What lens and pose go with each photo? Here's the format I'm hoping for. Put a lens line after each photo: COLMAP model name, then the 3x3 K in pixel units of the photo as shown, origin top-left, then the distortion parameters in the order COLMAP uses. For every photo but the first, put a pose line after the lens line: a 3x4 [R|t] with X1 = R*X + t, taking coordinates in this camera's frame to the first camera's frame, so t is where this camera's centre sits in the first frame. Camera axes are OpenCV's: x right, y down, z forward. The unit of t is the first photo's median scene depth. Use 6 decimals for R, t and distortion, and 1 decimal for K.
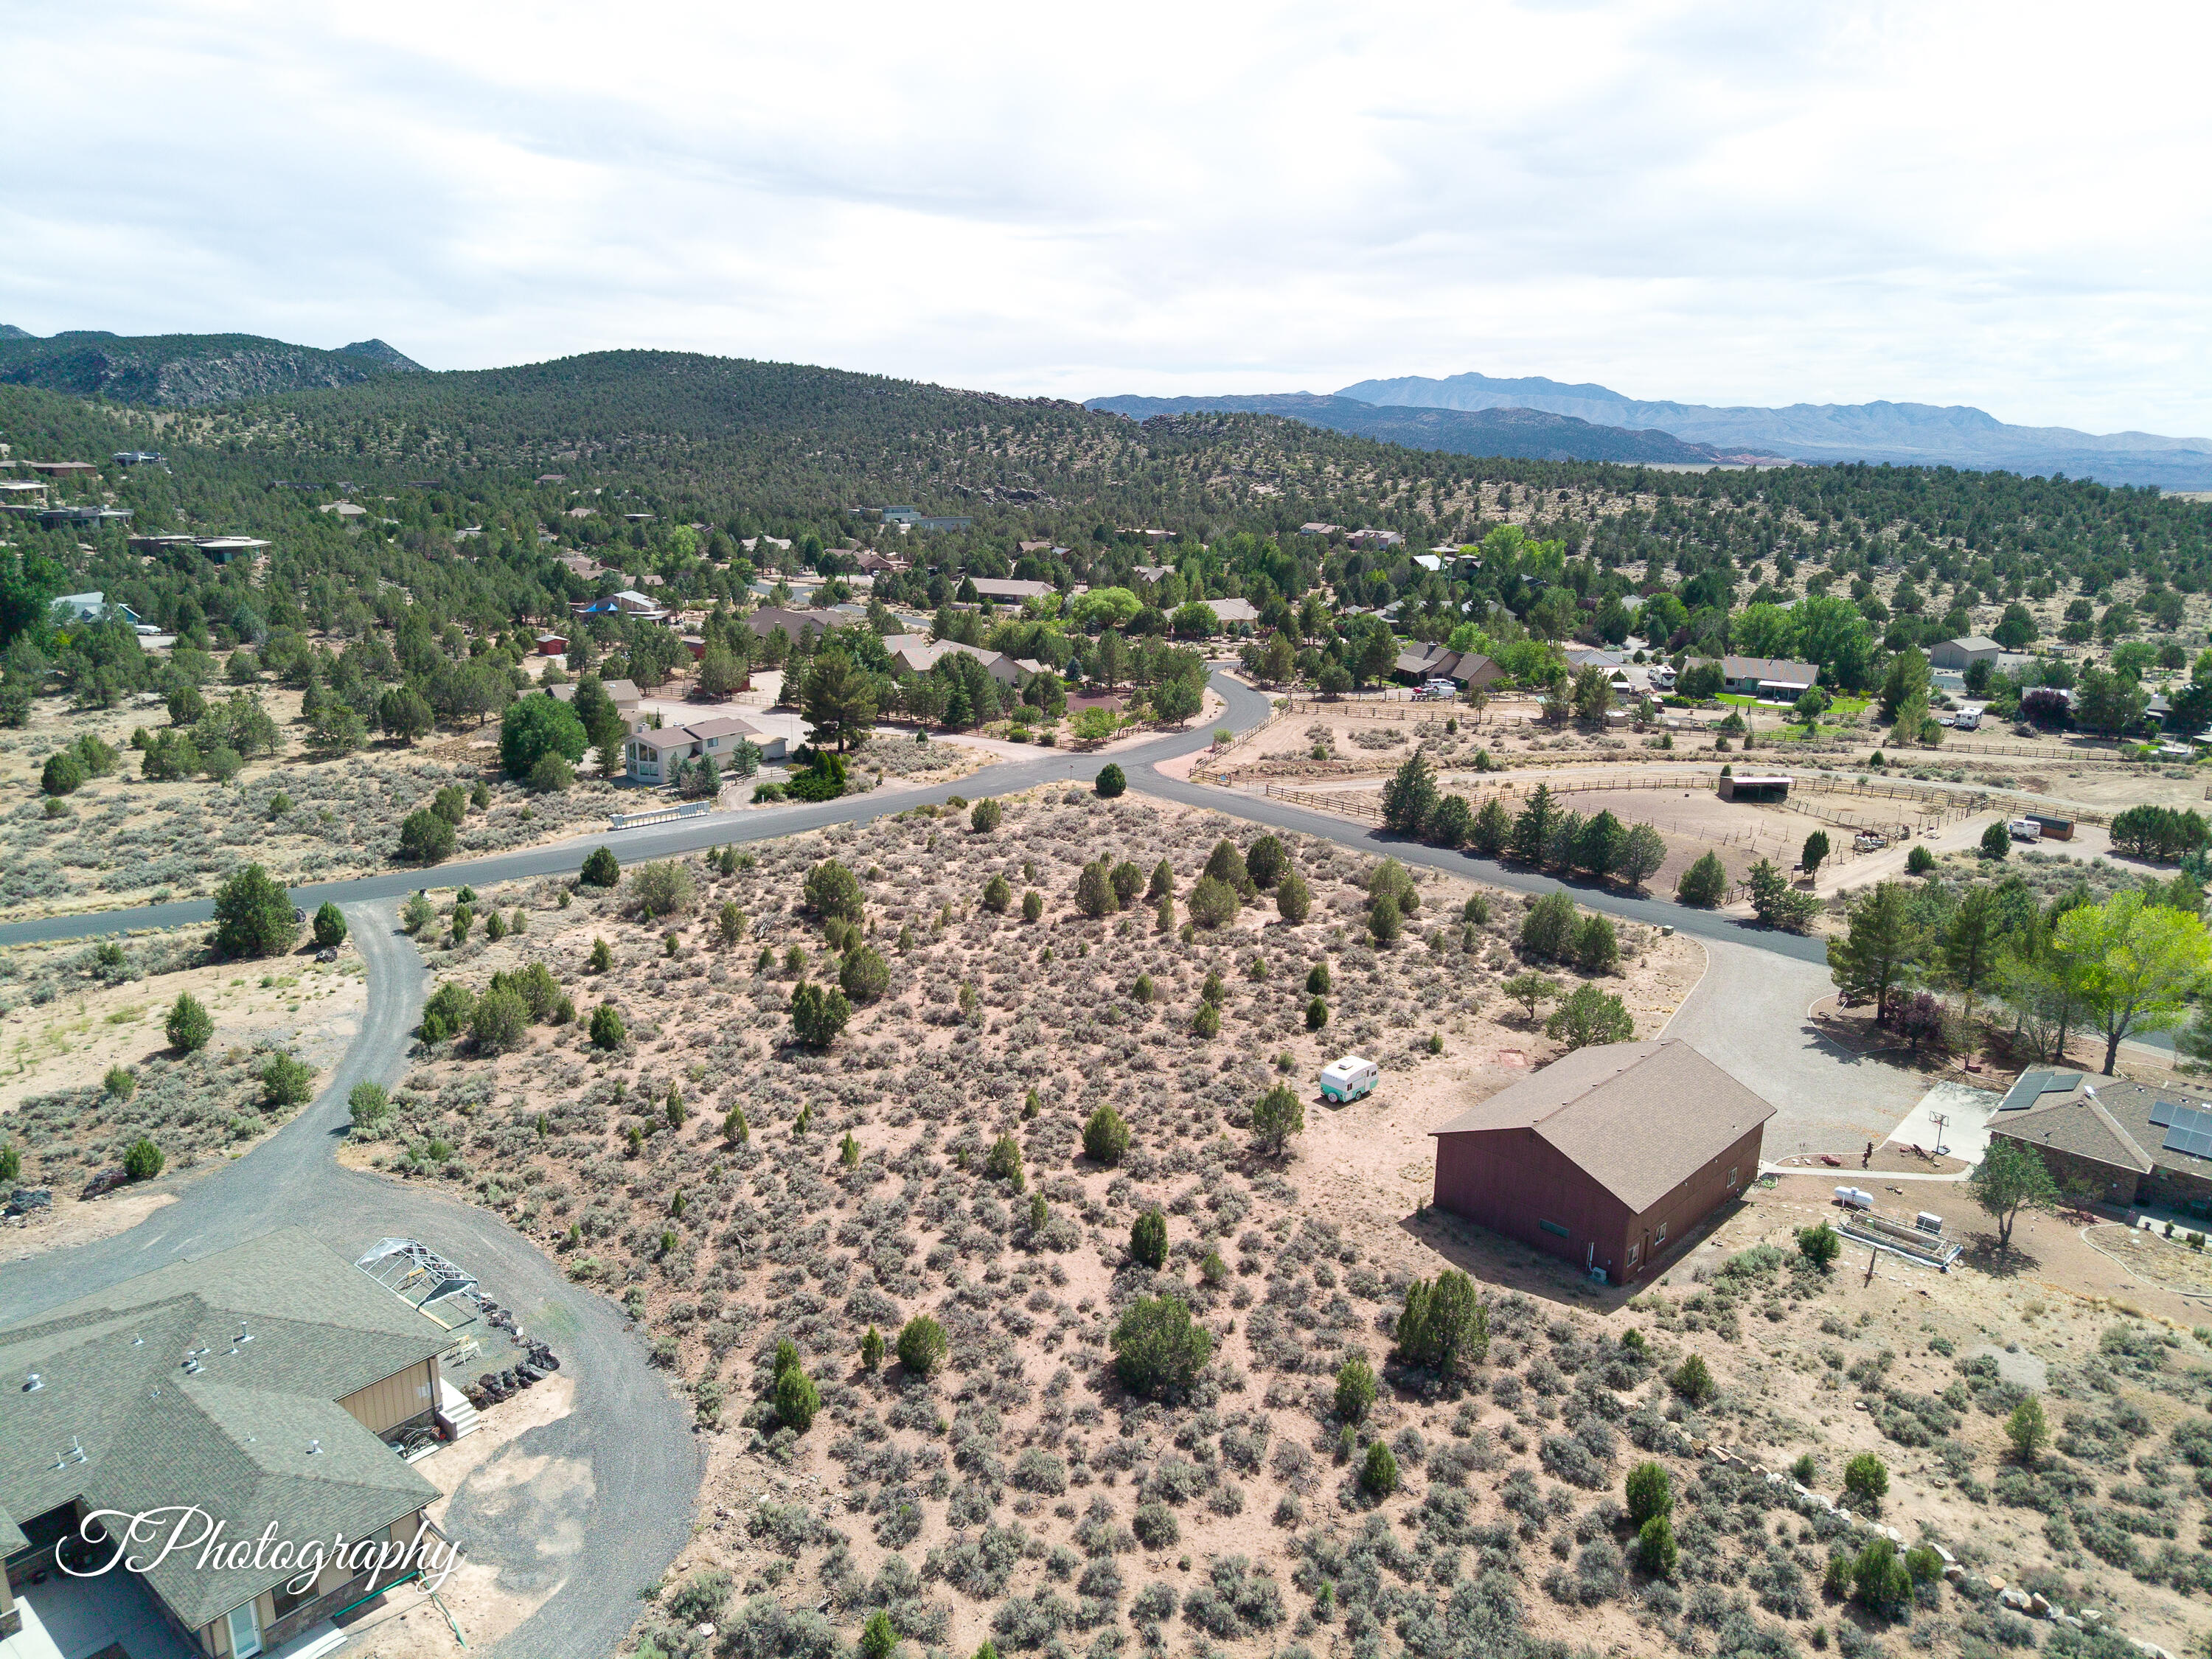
lens RADIAL K [[1513.6, 0, 1104.2], [0, 1513.6, 834.5], [0, 0, 1]] dist [0.032807, -0.029026]
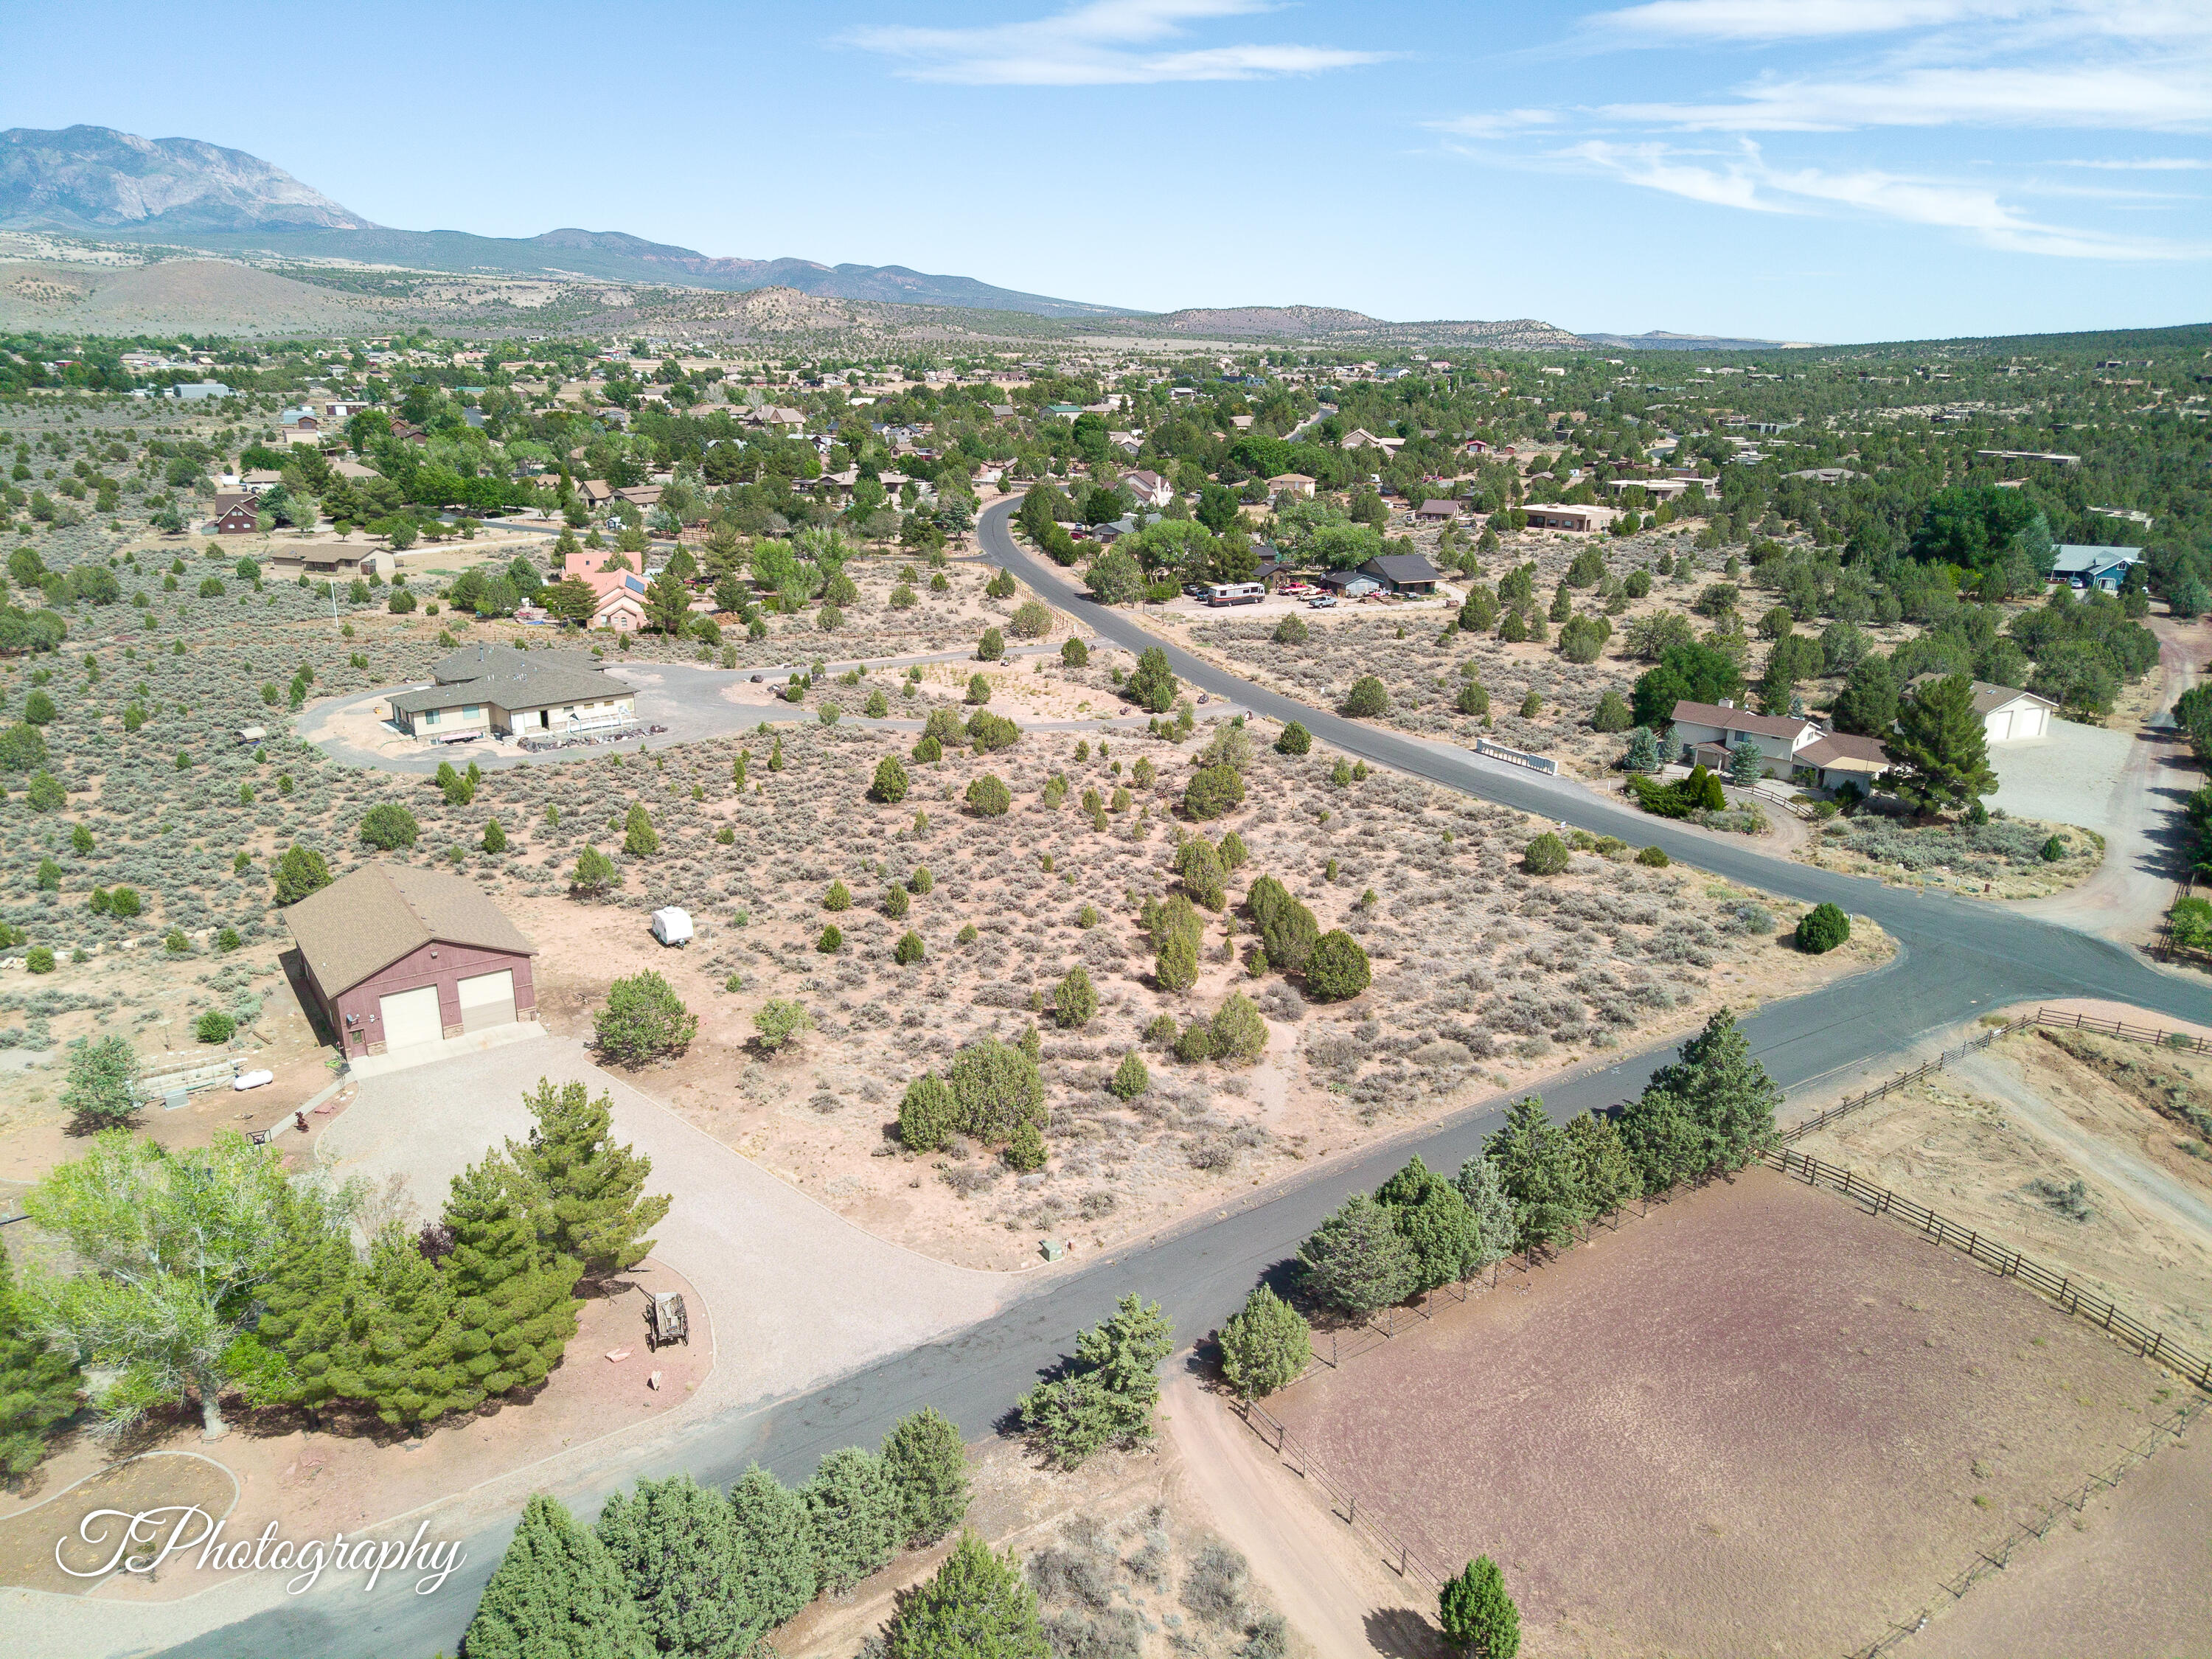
lens RADIAL K [[1513.6, 0, 1108.7], [0, 1513.6, 810.0], [0, 0, 1]] dist [0.032807, -0.029026]
pose [[-0.169884, 0.271431, -0.947346, 0.945830], [-0.269457, 0.911891, 0.309593, -0.290665], [0.947909, 0.307864, -0.081777, 1.128319]]
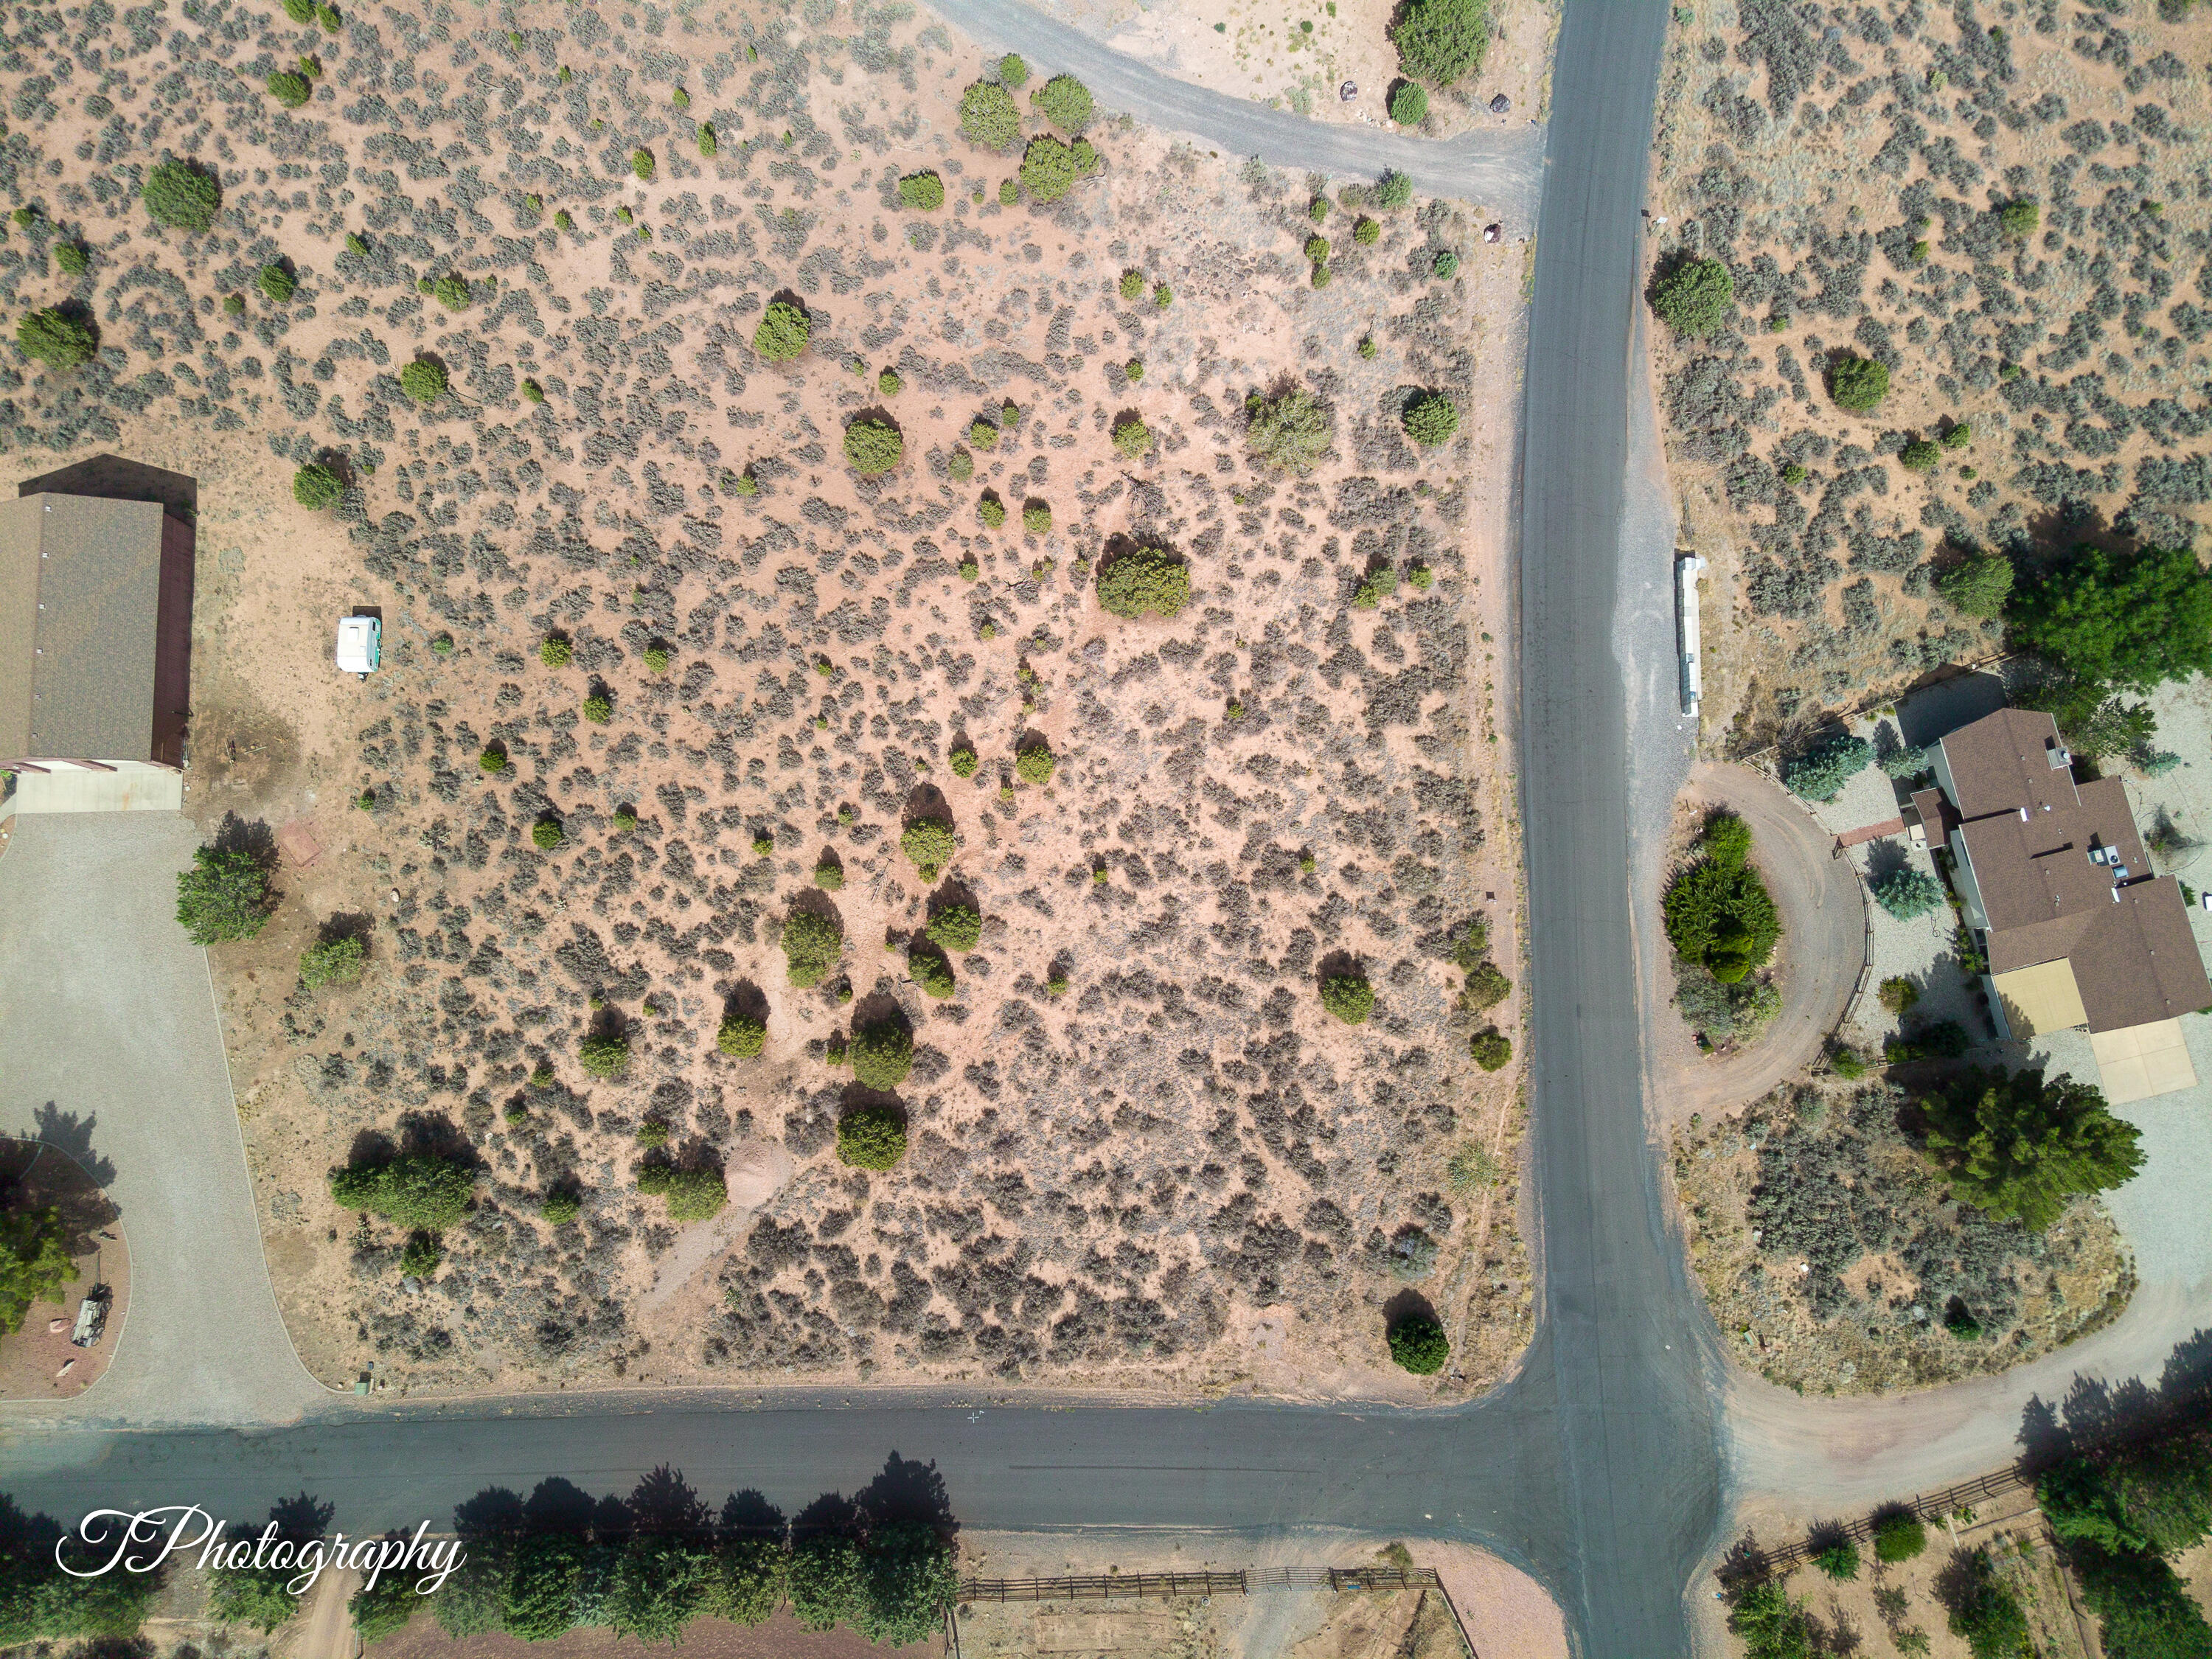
lens RADIAL K [[1513.6, 0, 1092.7], [0, 1513.6, 827.4], [0, 0, 1]] dist [0.032807, -0.029026]
pose [[-0.686732, 0.717262, -0.118045, 0.024893], [-0.210148, -0.040439, 0.976833, -0.801112], [0.695872, 0.695629, 0.178501, 1.028898]]
